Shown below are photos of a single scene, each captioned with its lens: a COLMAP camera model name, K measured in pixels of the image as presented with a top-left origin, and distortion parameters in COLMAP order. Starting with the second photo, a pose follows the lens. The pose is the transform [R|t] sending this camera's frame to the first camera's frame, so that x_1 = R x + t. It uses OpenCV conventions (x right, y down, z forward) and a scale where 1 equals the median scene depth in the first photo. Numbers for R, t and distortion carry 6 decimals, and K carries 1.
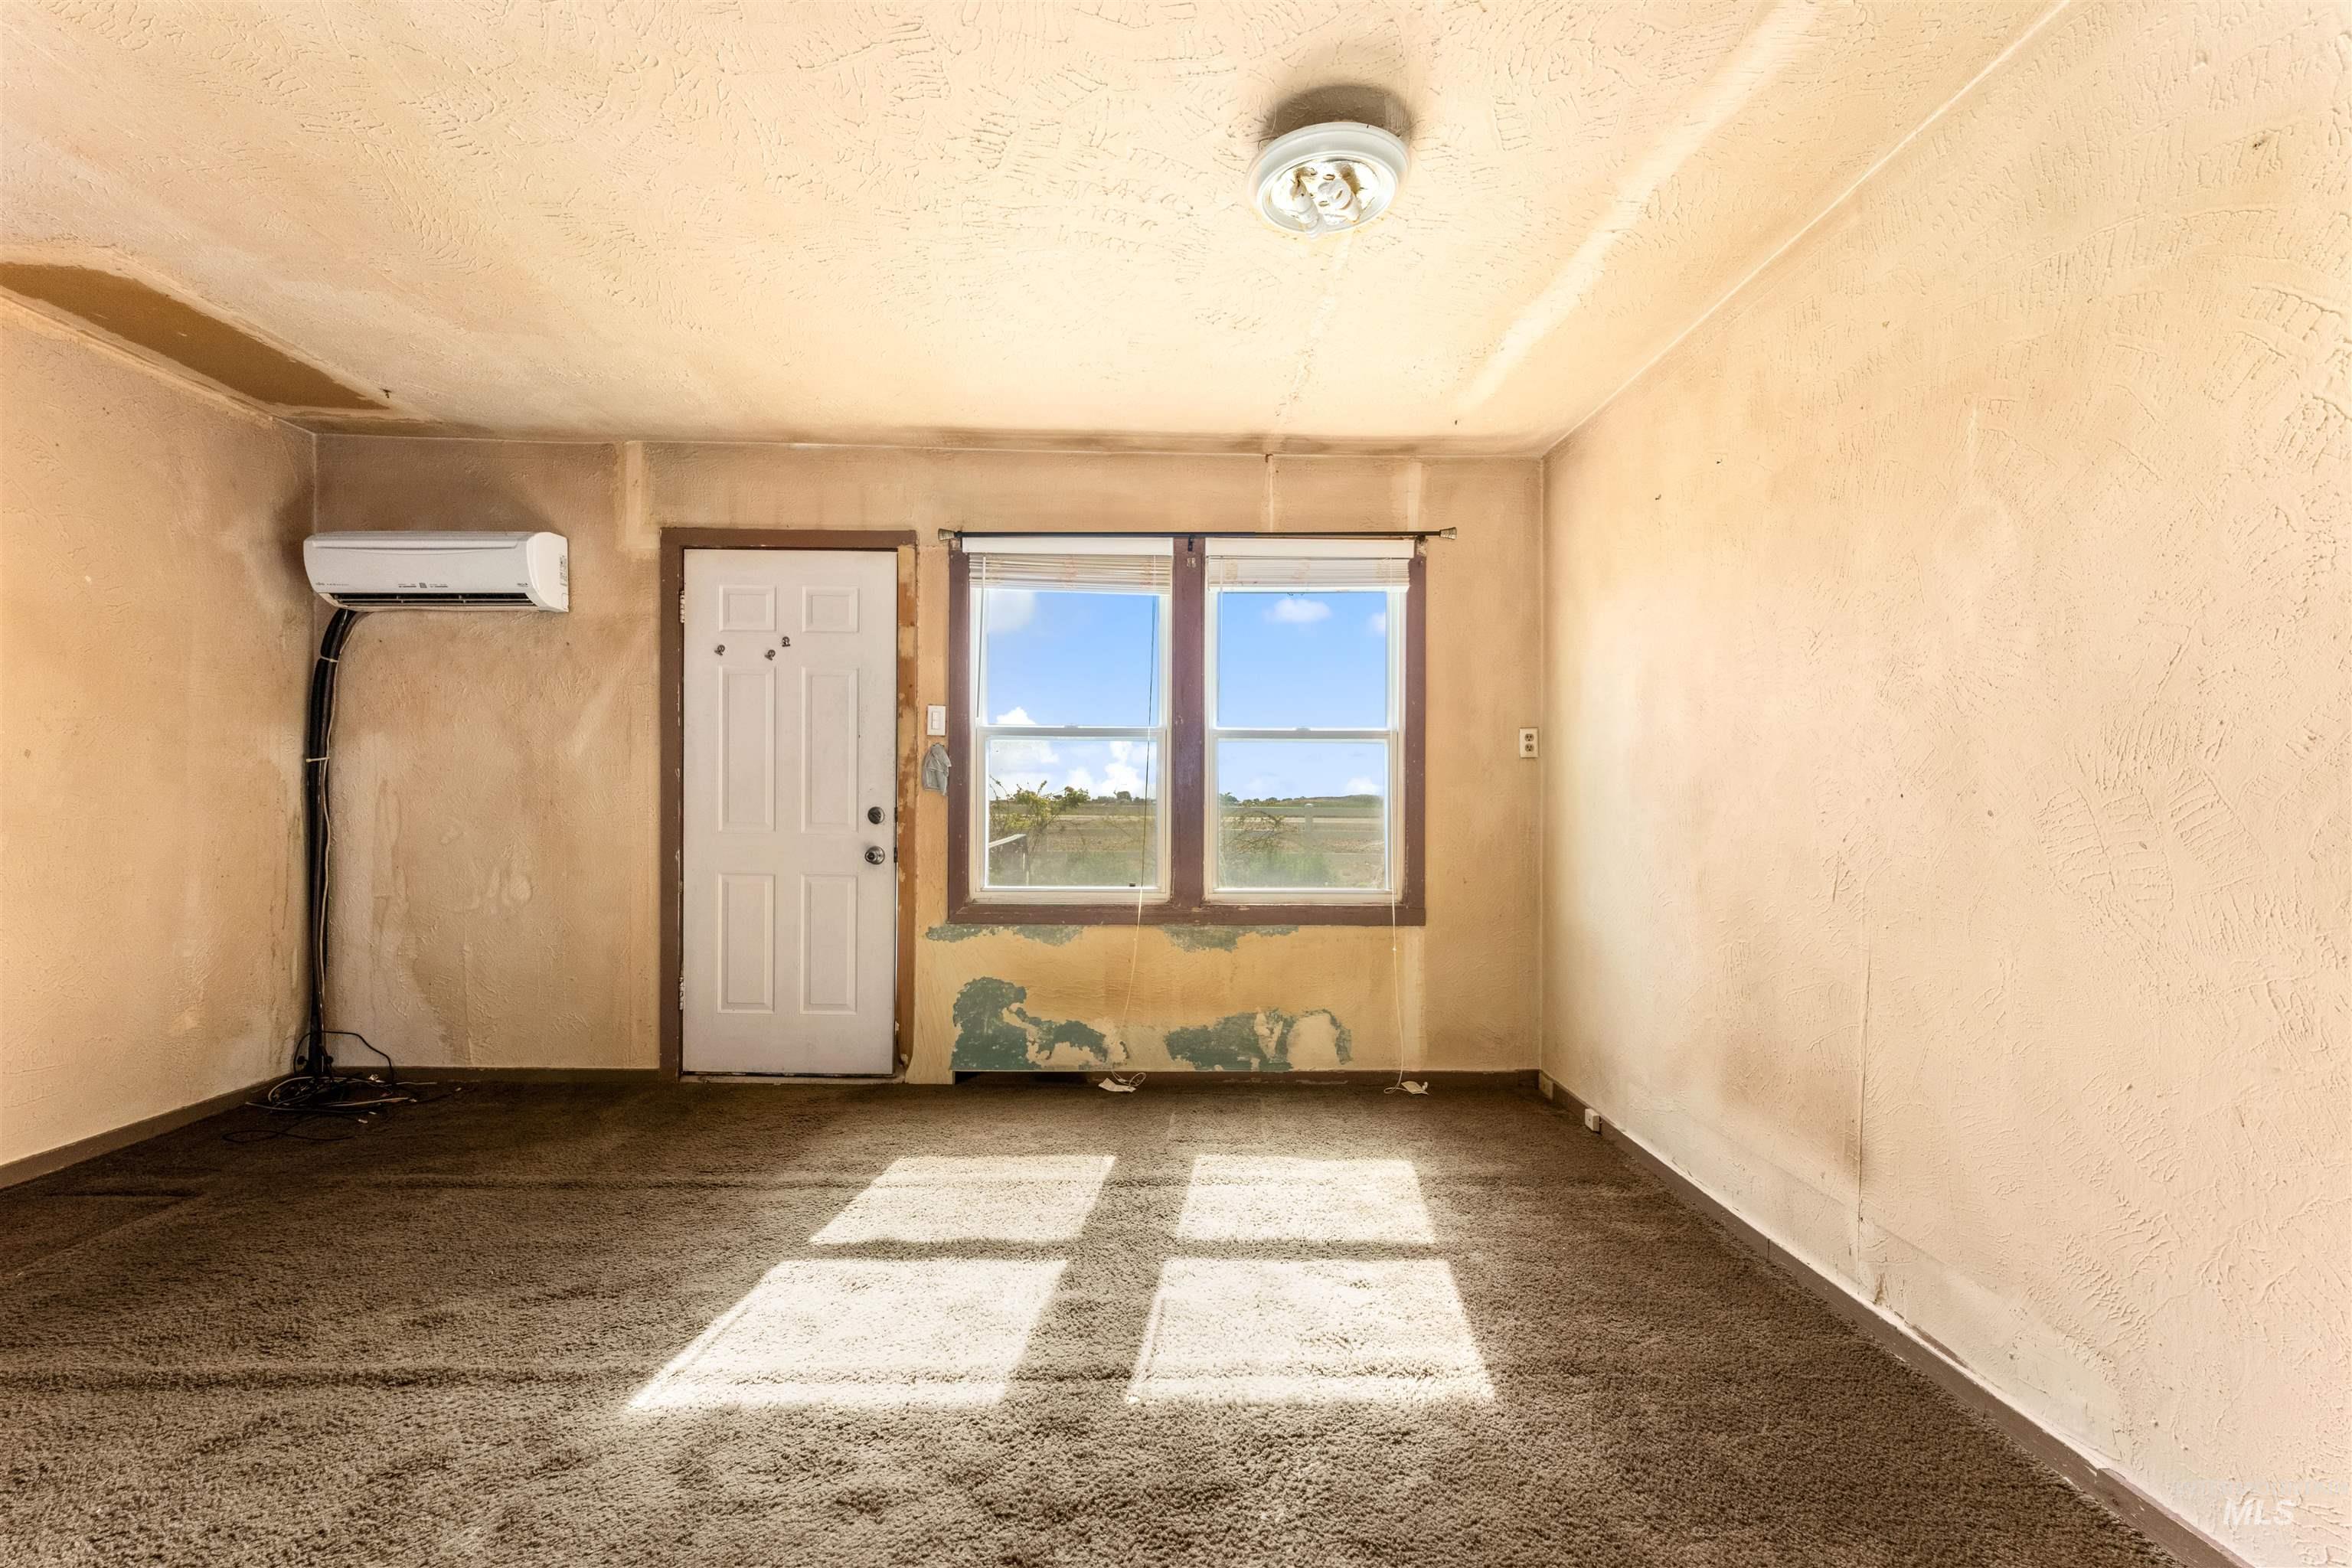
lens RADIAL K [[957.6, 0, 1160.7], [0, 957.6, 813.6], [0, 0, 1]] dist [0.001271, -0.001250]
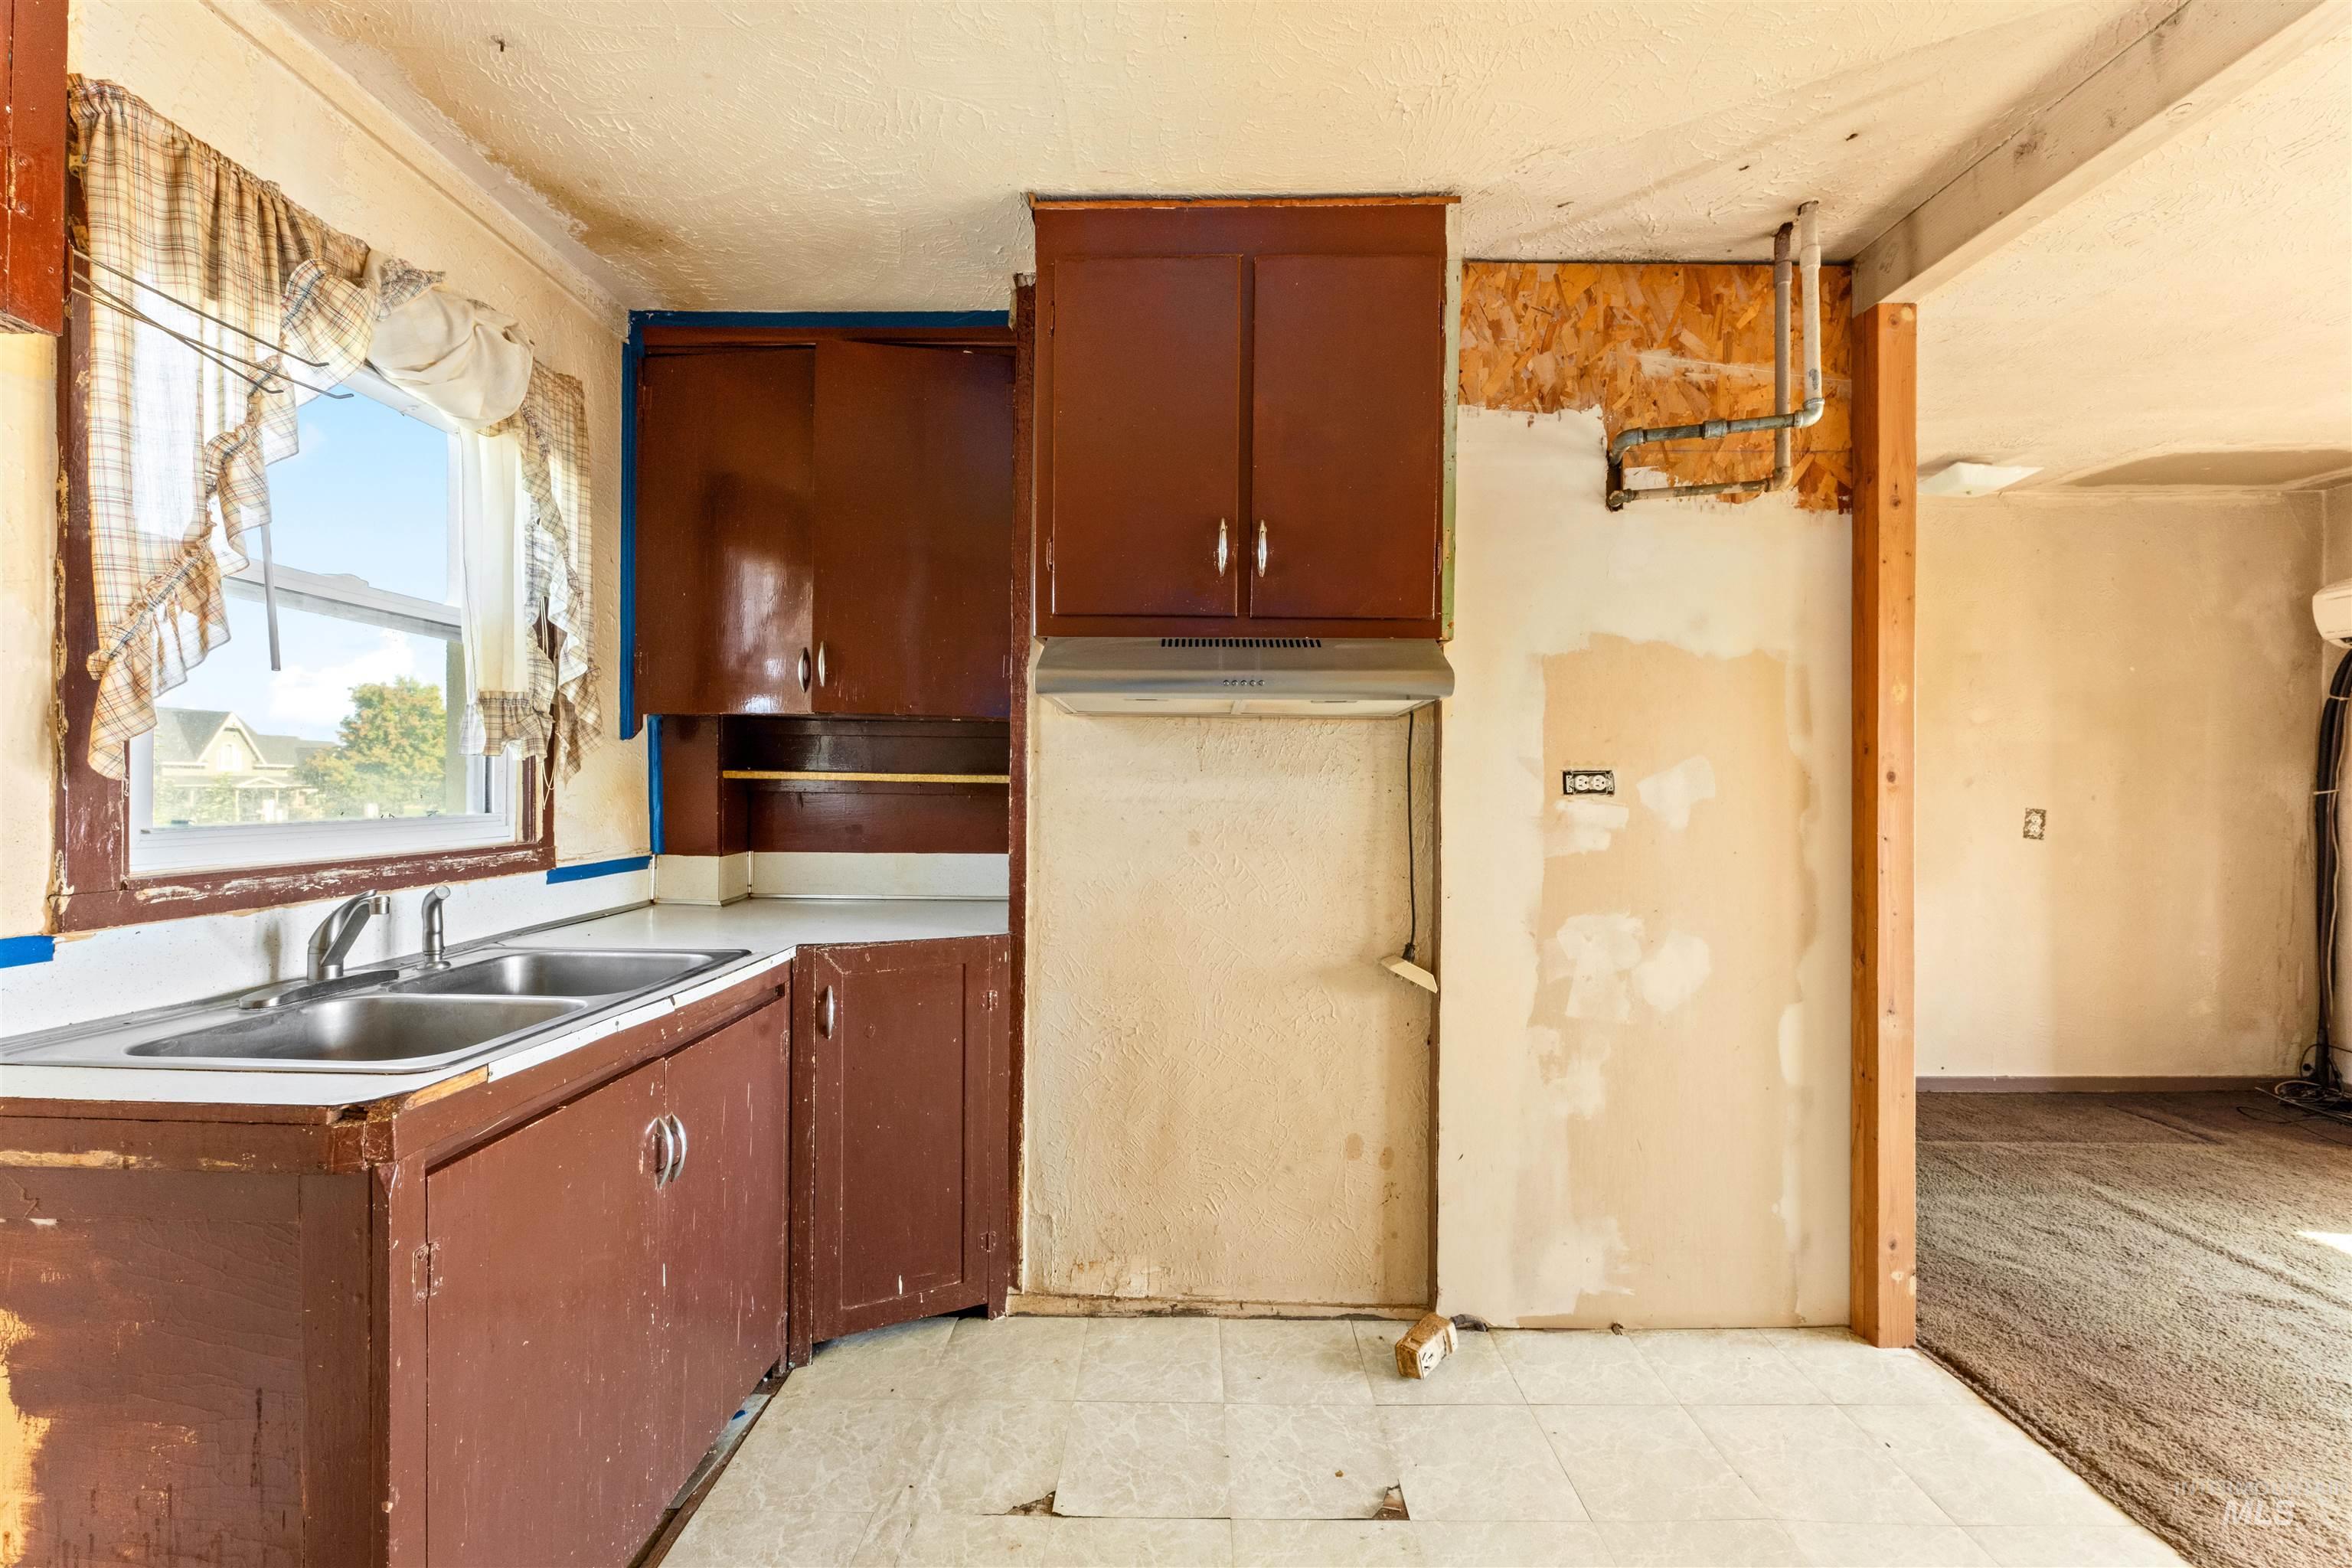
lens RADIAL K [[957.6, 0, 1176.2], [0, 957.6, 789.1], [0, 0, 1]] dist [0.001271, -0.001250]
pose [[-0.017720, -0.008820, -0.999804, 0.230780], [-0.012334, 0.999887, -0.008602, -0.035907], [0.999767, 0.012179, -0.017826, -0.288448]]
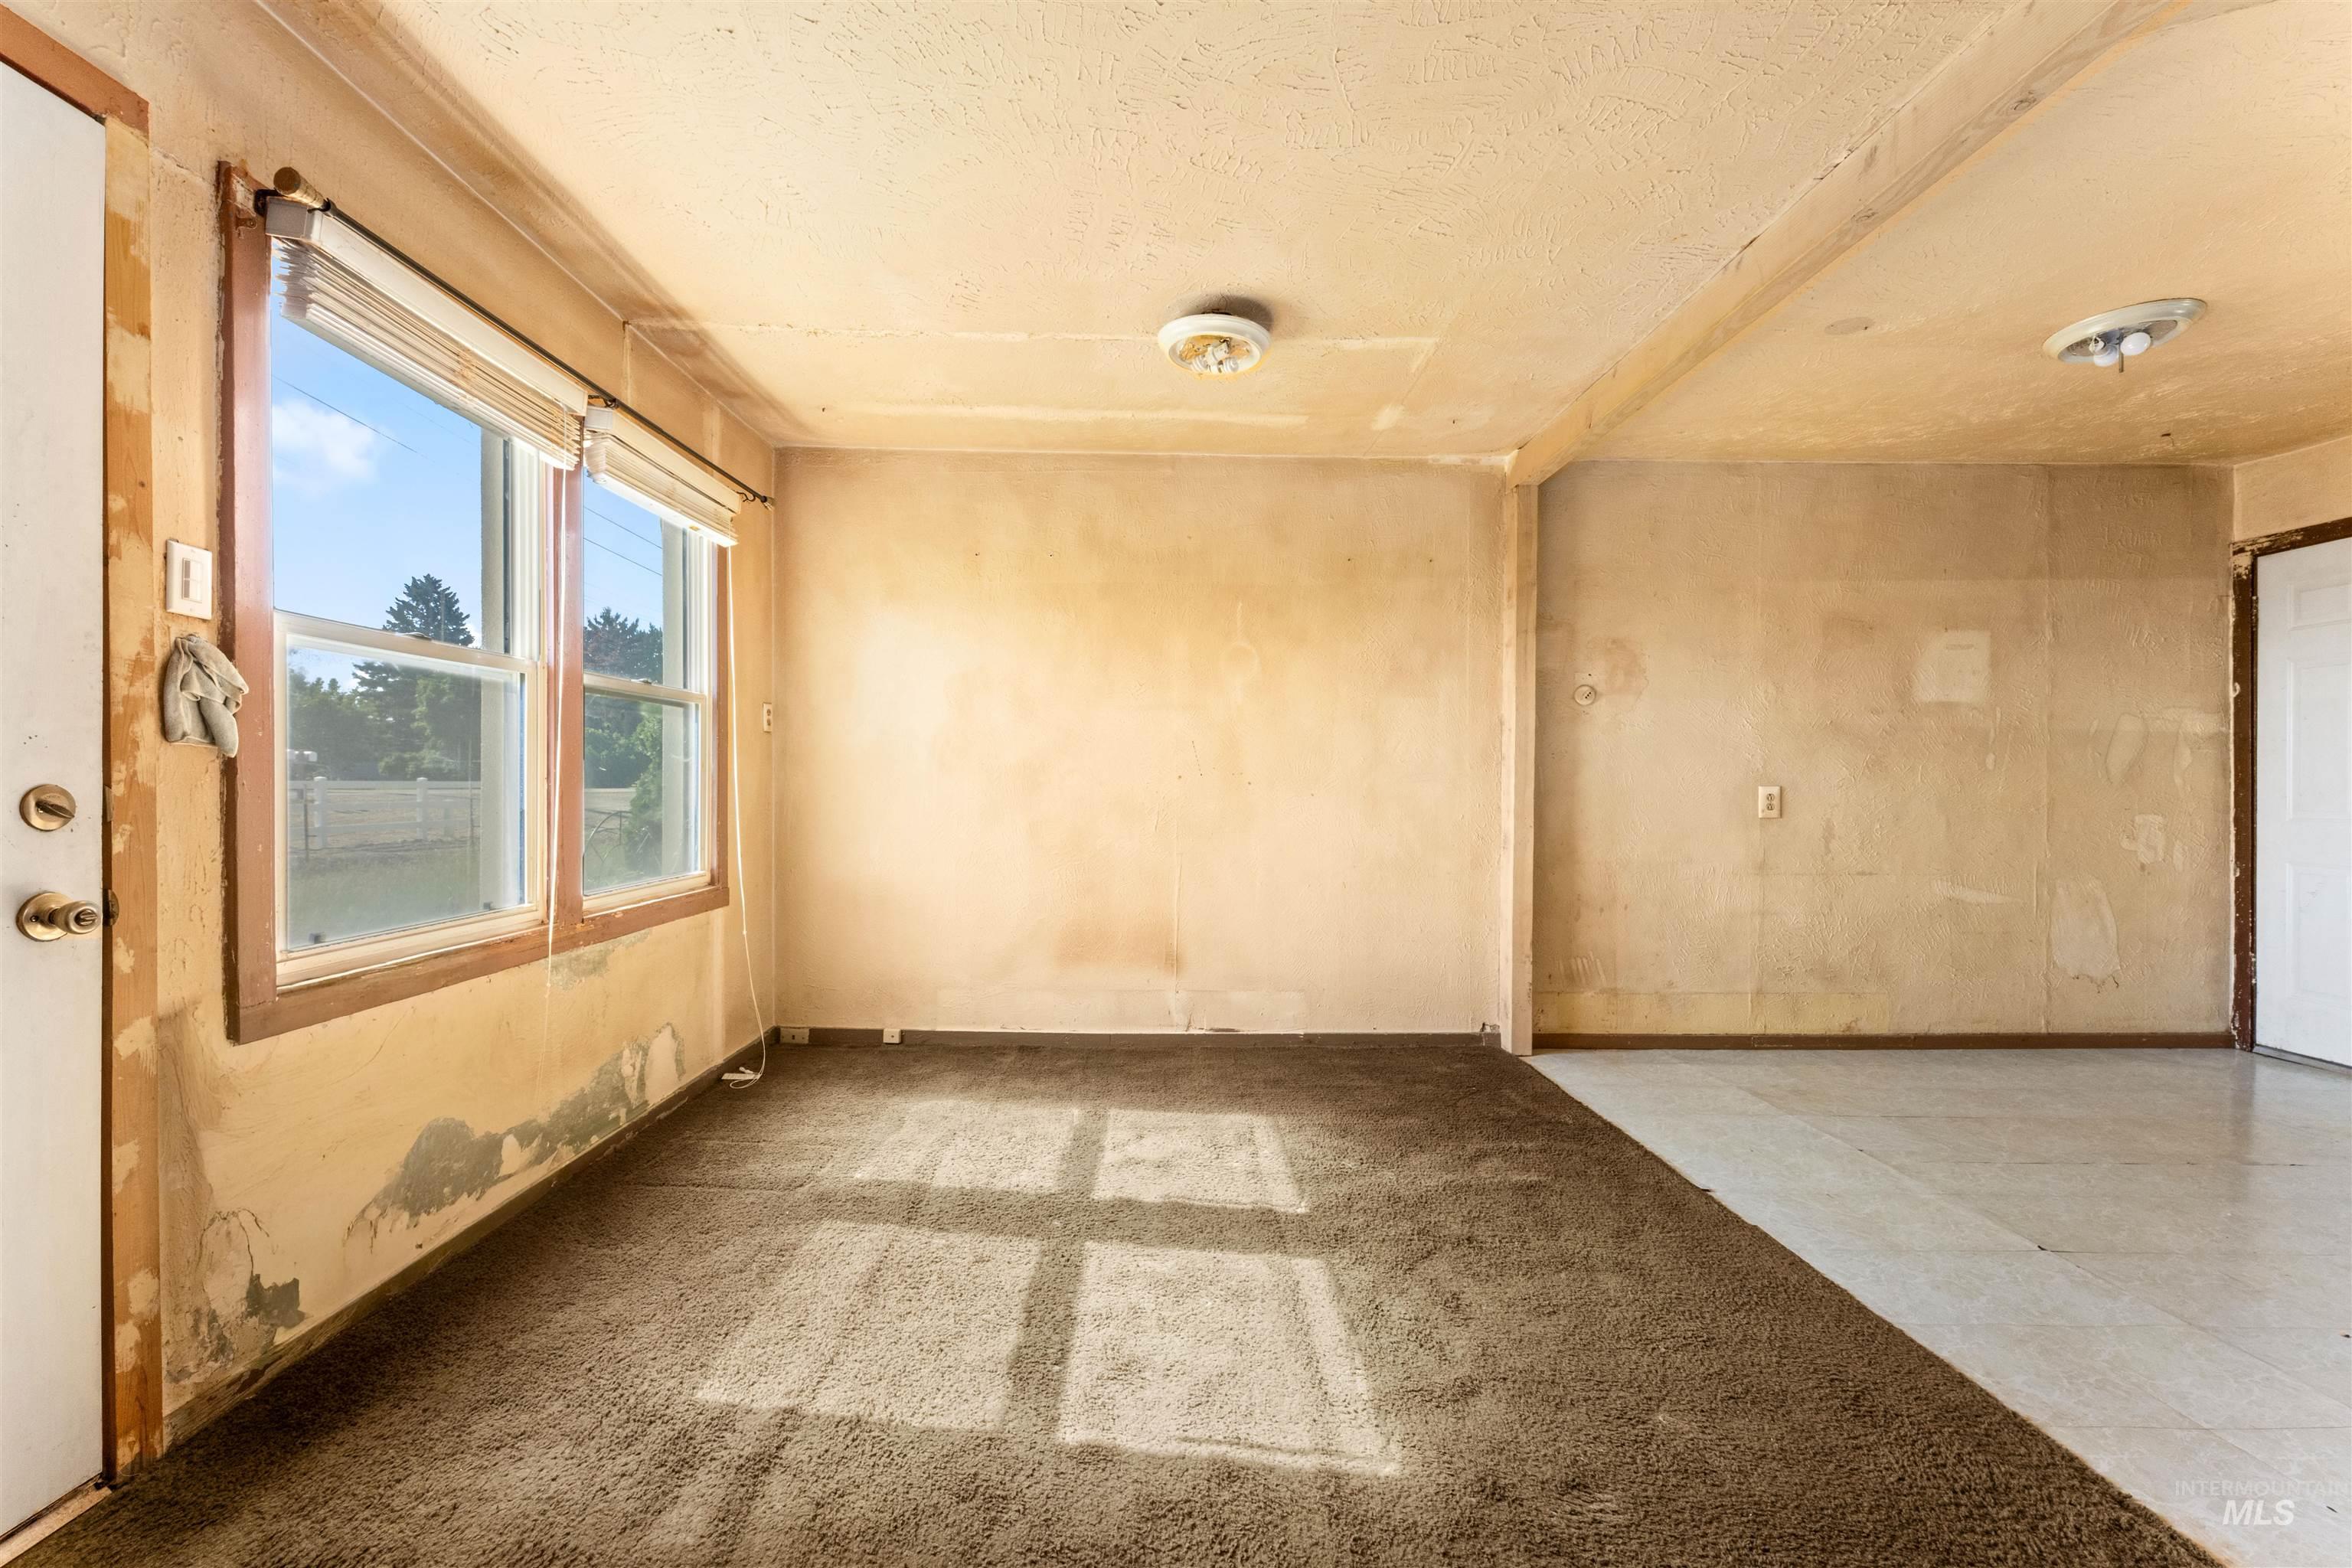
lens RADIAL K [[957.6, 0, 1170.9], [0, 957.6, 795.0], [0, 0, 1]] dist [0.001271, -0.001250]
pose [[-0.004609, -0.018716, 0.999814, -0.715216], [0.004930, 0.999812, 0.018739, -0.007958], [-0.999977, 0.005015, -0.004516, 0.607785]]
